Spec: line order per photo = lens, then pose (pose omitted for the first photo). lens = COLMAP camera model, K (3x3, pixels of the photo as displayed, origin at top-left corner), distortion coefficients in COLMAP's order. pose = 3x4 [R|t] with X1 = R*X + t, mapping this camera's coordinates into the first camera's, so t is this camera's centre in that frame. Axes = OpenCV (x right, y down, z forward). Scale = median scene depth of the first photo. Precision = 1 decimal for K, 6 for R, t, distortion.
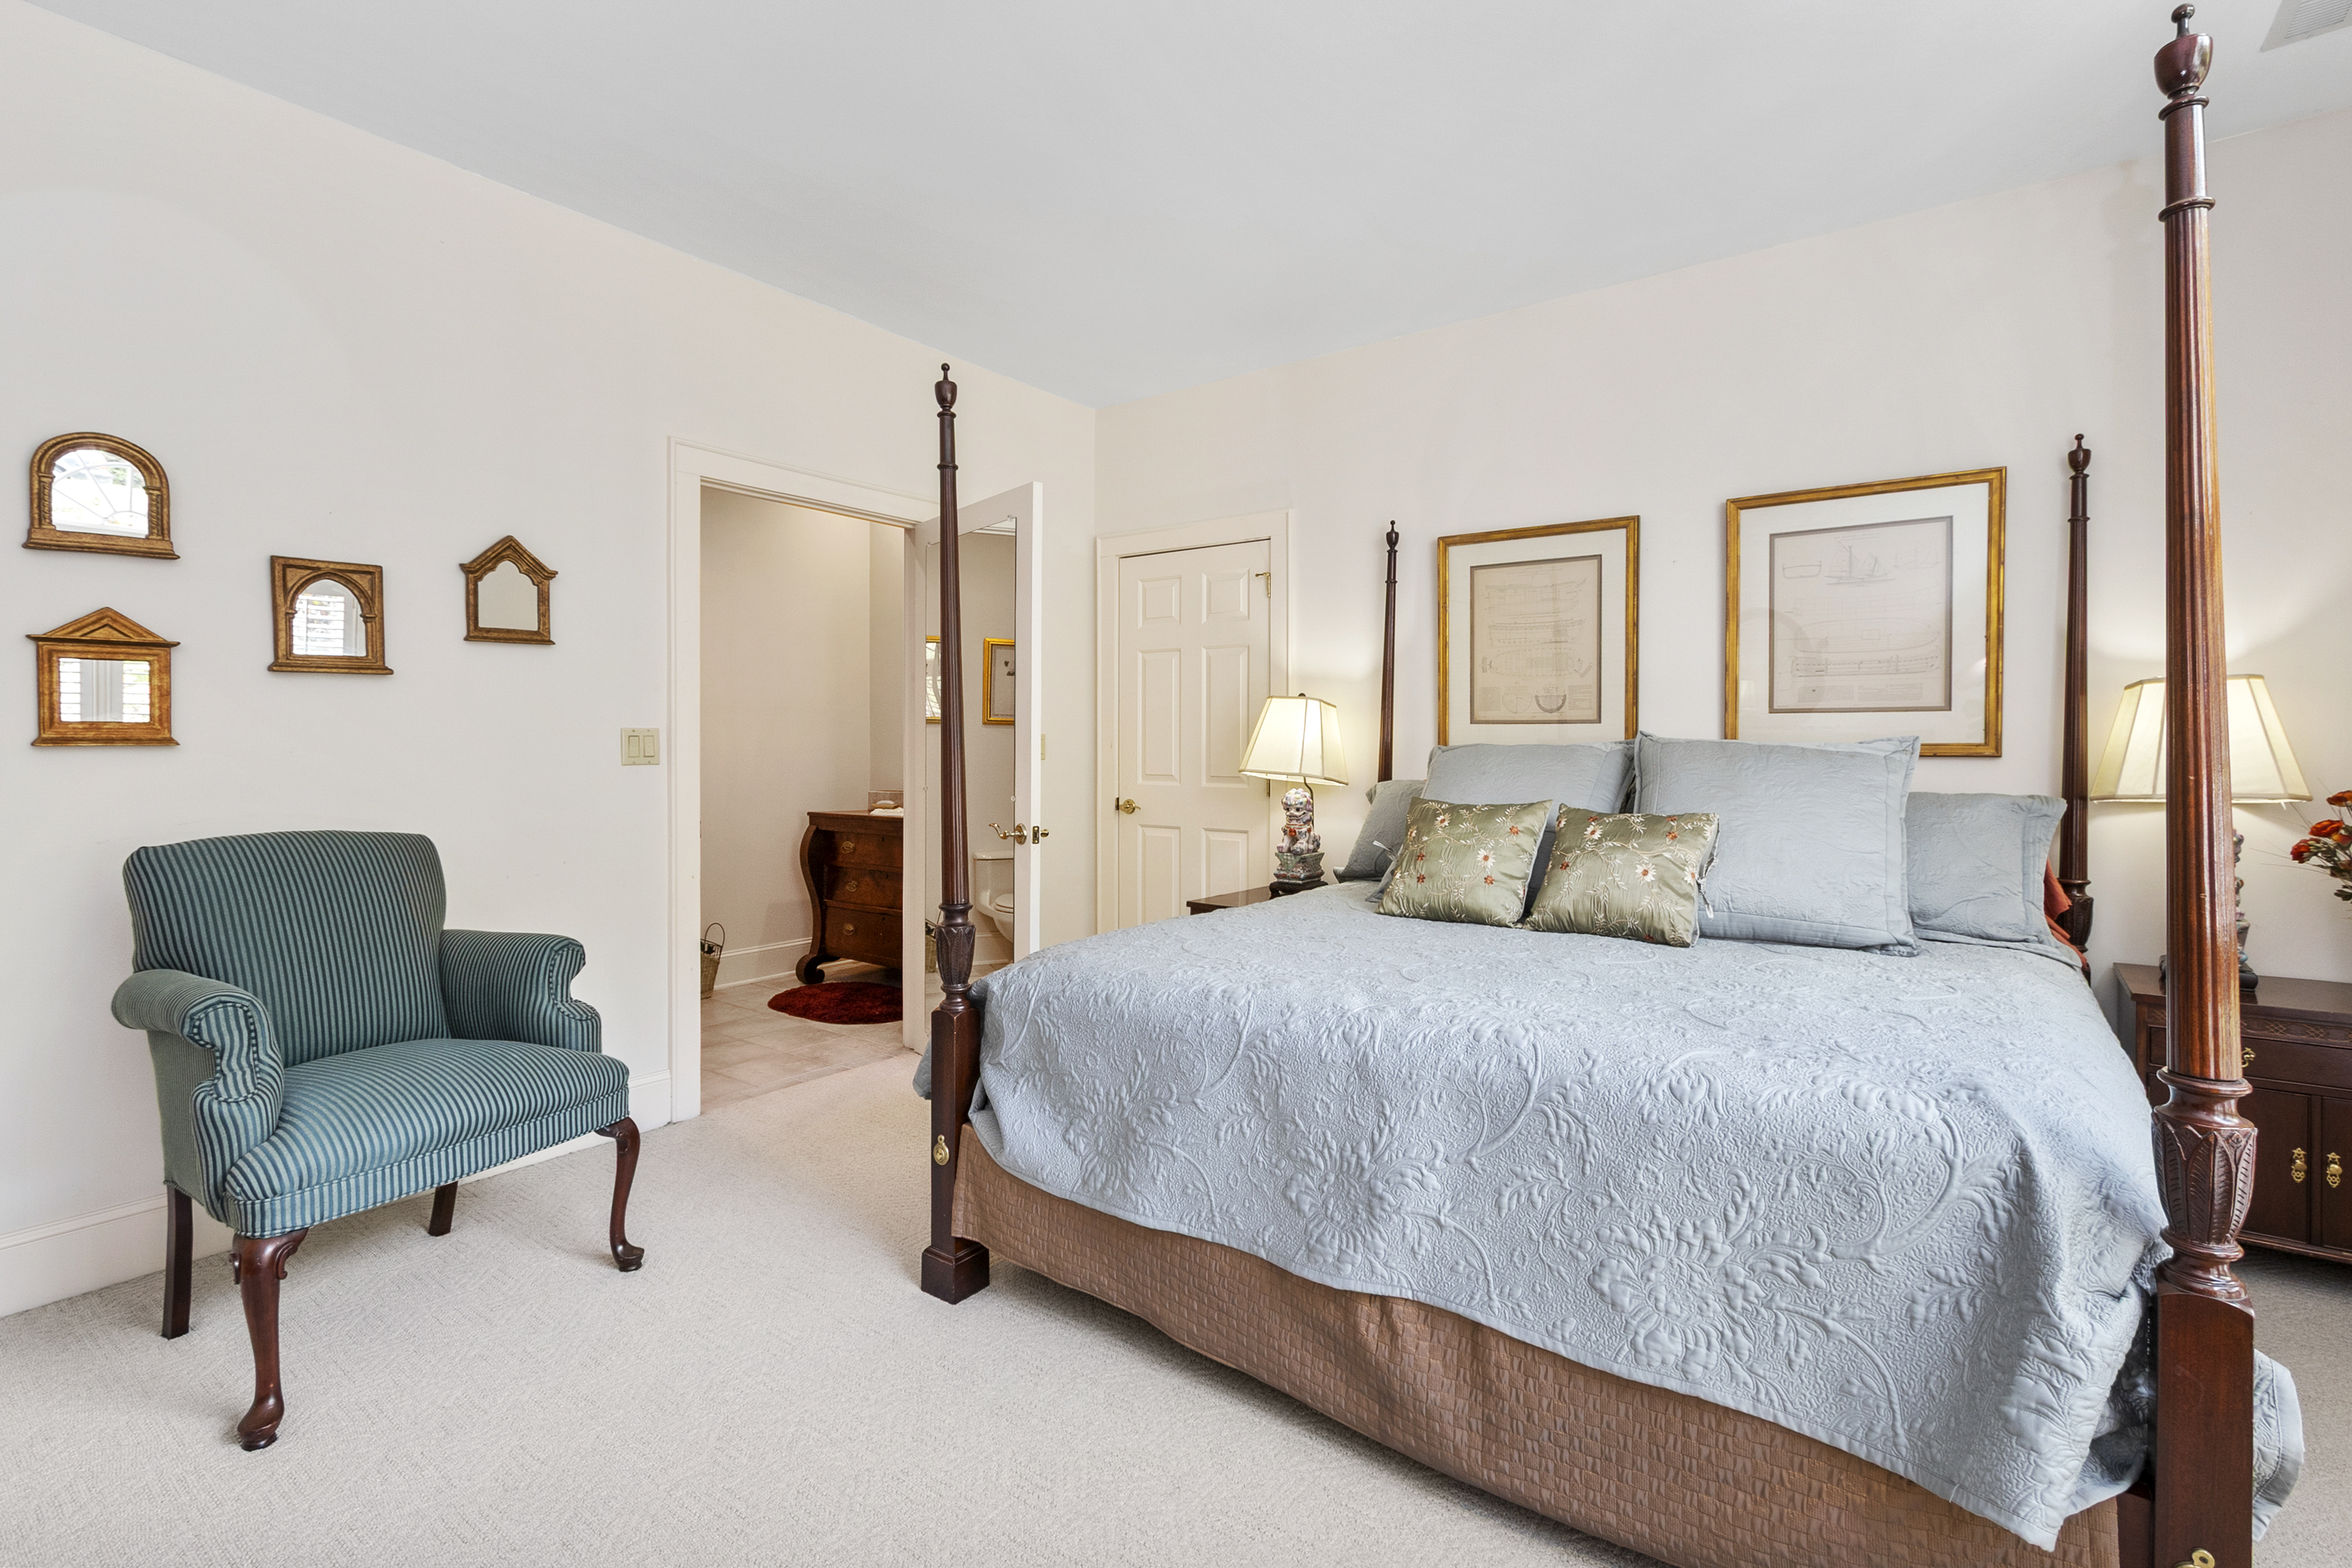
lens RADIAL K [[1070.3, 0, 1168.5], [0, 1070.3, 750.3], [0, 0, 1]] dist [0.001597, 0.000020]
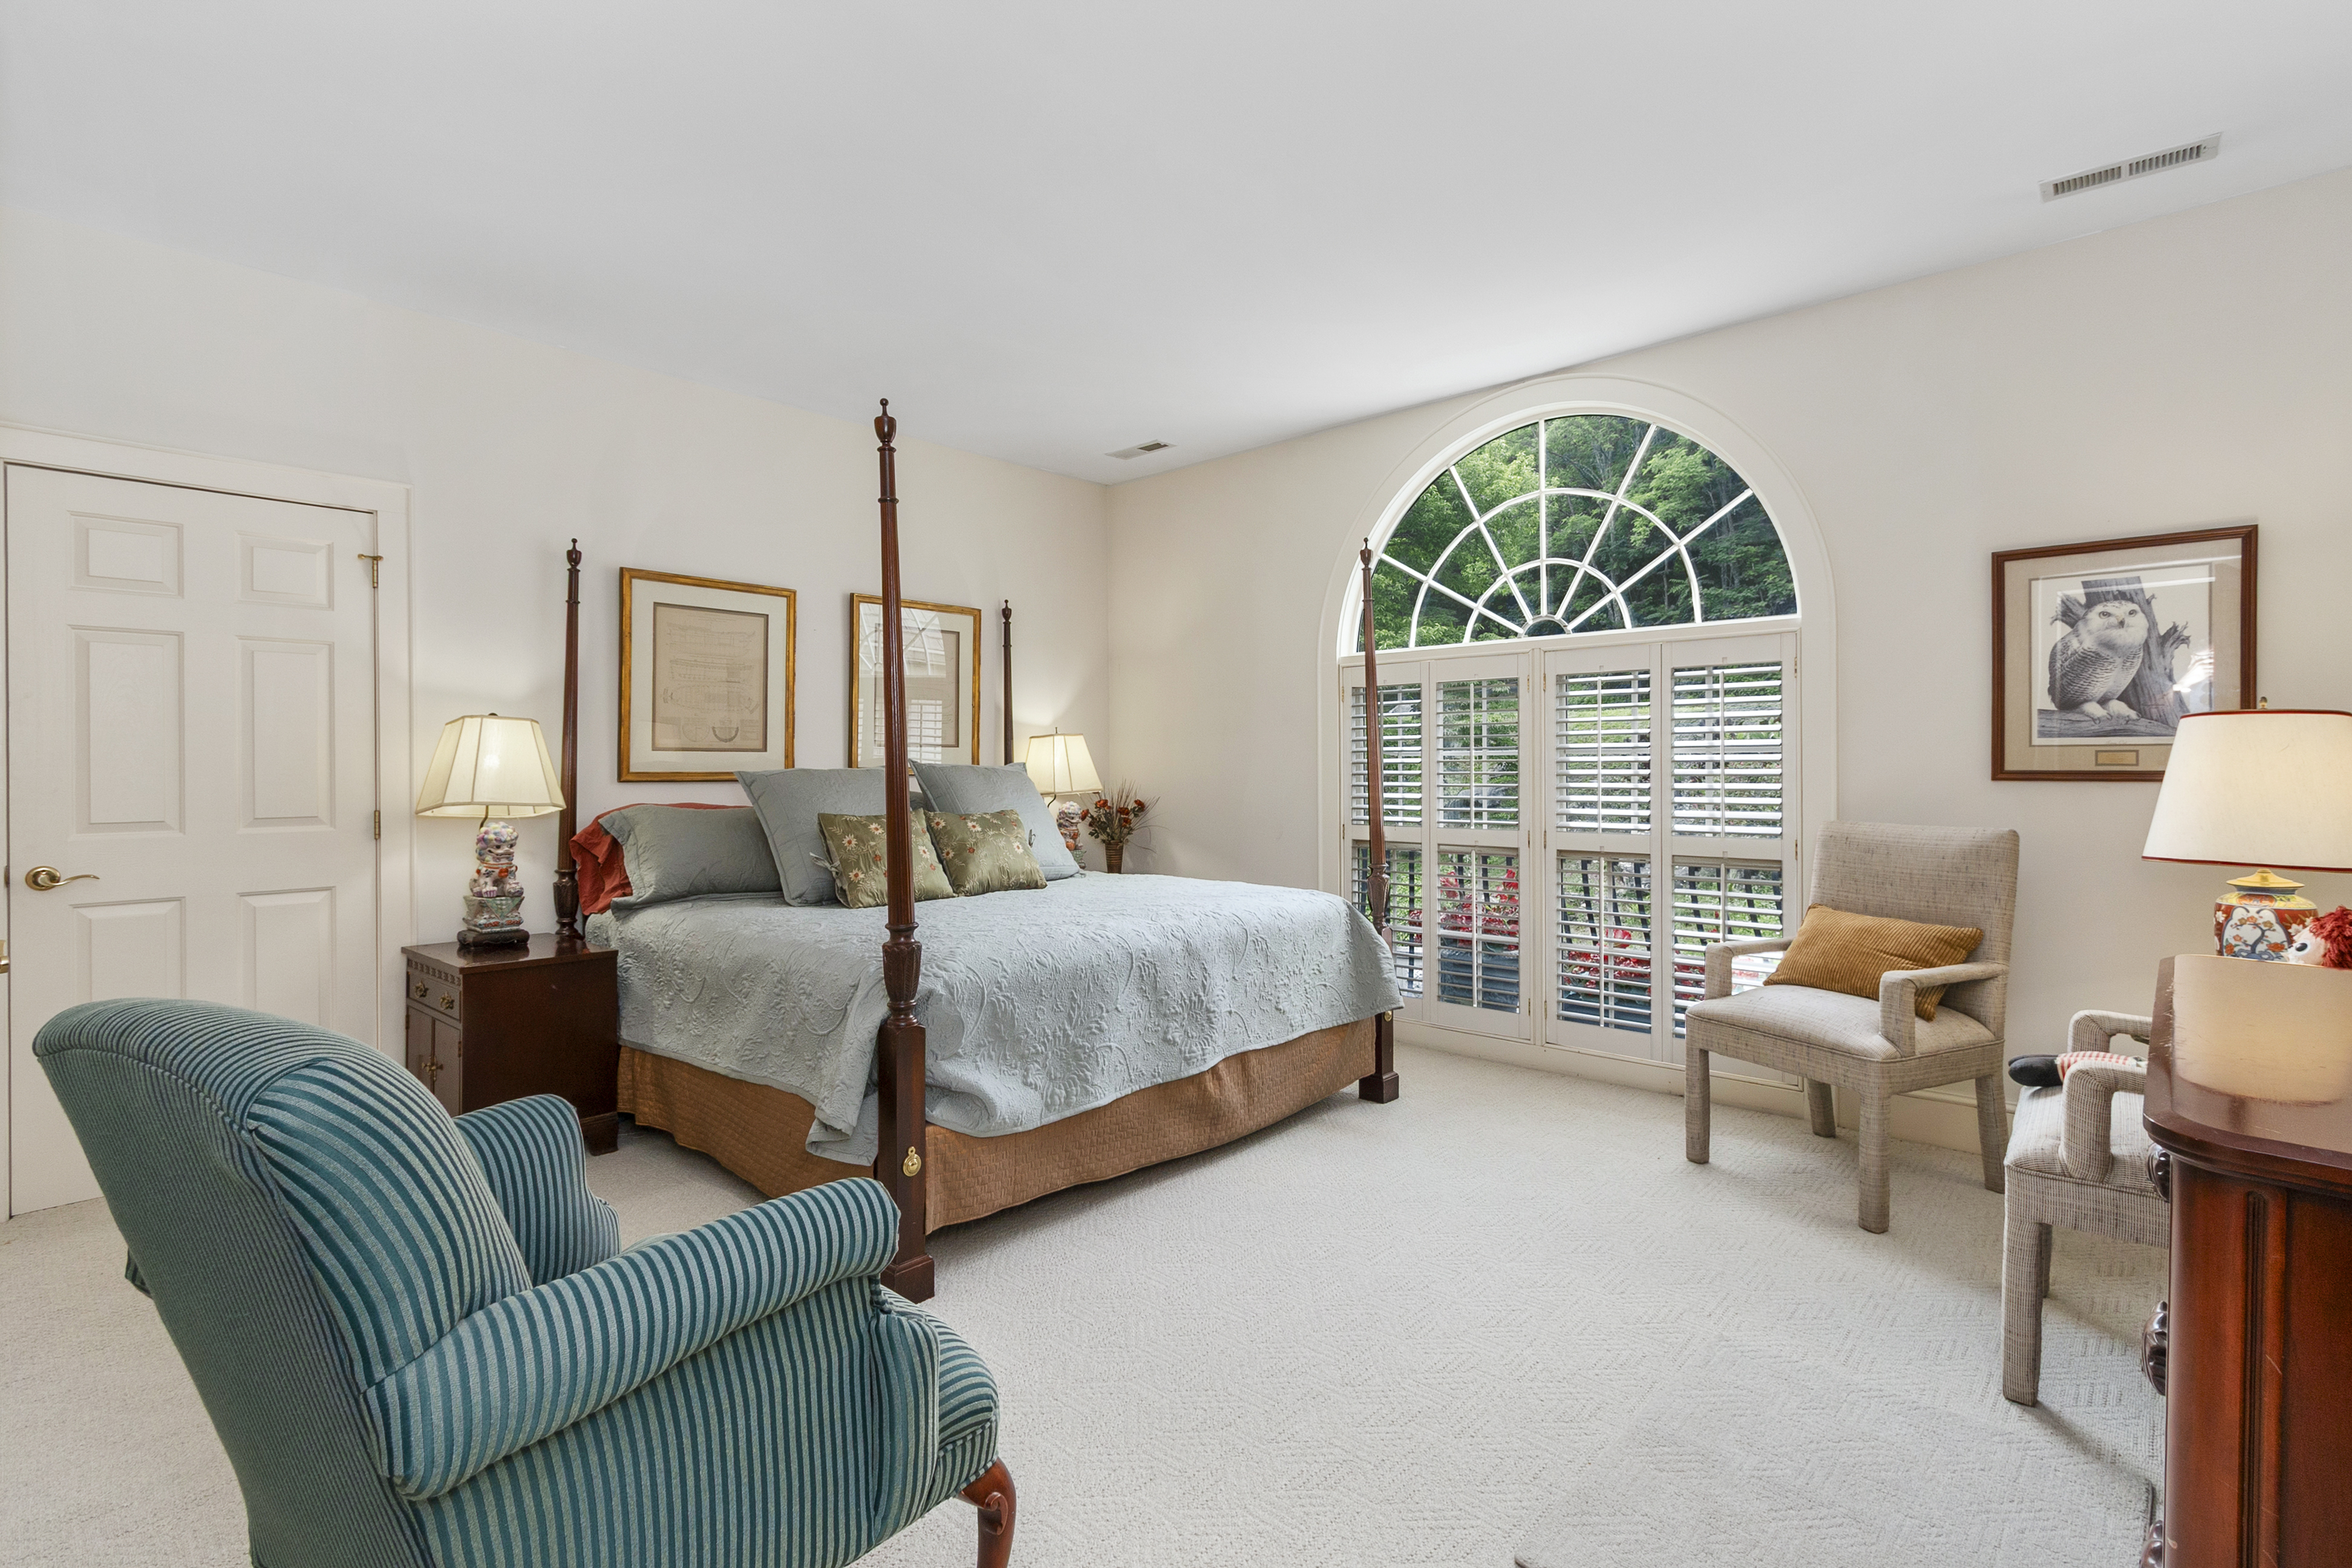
lens RADIAL K [[1070.3, 0, 1174.4], [0, 1070.3, 776.4], [0, 0, 1]] dist [0.001597, 0.000020]
pose [[0.120169, -0.012651, 0.992673, -1.105090], [0.014800, 0.999831, 0.010950, -0.005711], [-0.992643, 0.013376, 0.120336, 0.568056]]
